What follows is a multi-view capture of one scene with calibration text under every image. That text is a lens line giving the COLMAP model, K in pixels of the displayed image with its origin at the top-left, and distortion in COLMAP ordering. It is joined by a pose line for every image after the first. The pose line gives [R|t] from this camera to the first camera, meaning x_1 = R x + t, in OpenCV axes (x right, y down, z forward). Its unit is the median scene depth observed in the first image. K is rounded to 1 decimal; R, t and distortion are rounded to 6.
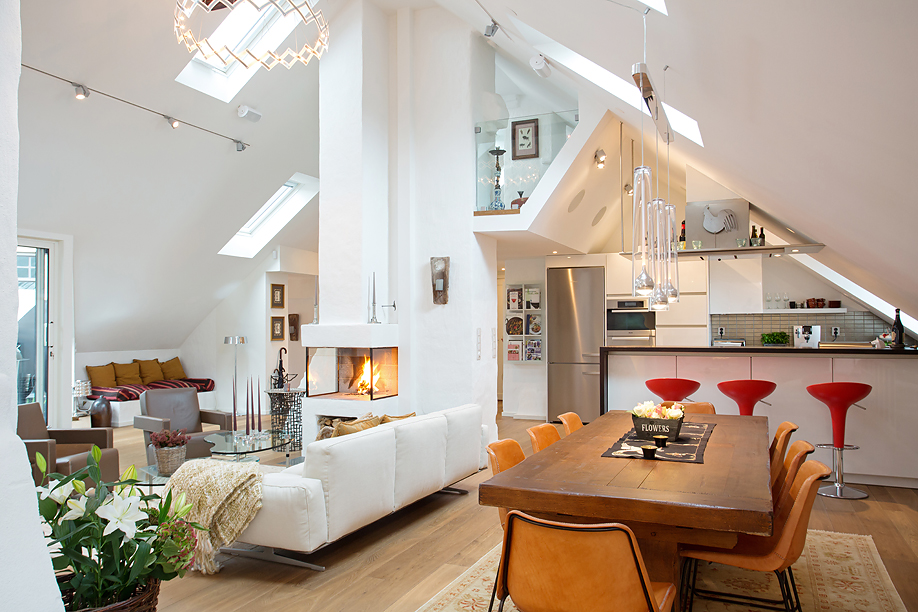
lens RADIAL K [[706.5, 0, 461.7], [0, 706.5, 314.3], [0, 0, 1]] dist [0.009431, 0.018587]
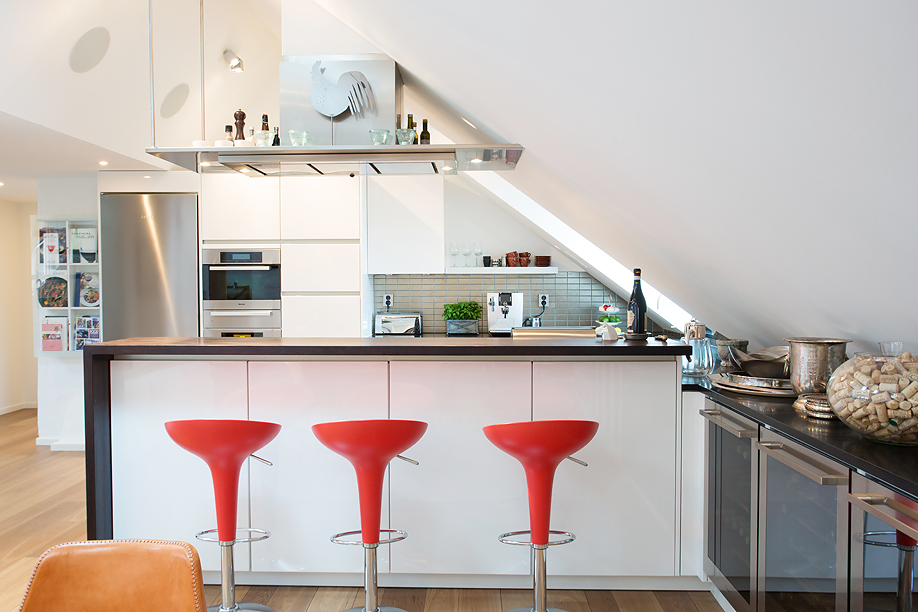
lens RADIAL K [[705.6, 0, 458.5], [0, 705.6, 303.8], [0, 0, 1]] dist [-0.006292, 0.001551]
pose [[0.936750, -0.008761, 0.349891, 0.206425], [-0.008090, 0.998877, 0.046672, -0.004105], [-0.349907, -0.046551, 0.935627, 0.380827]]
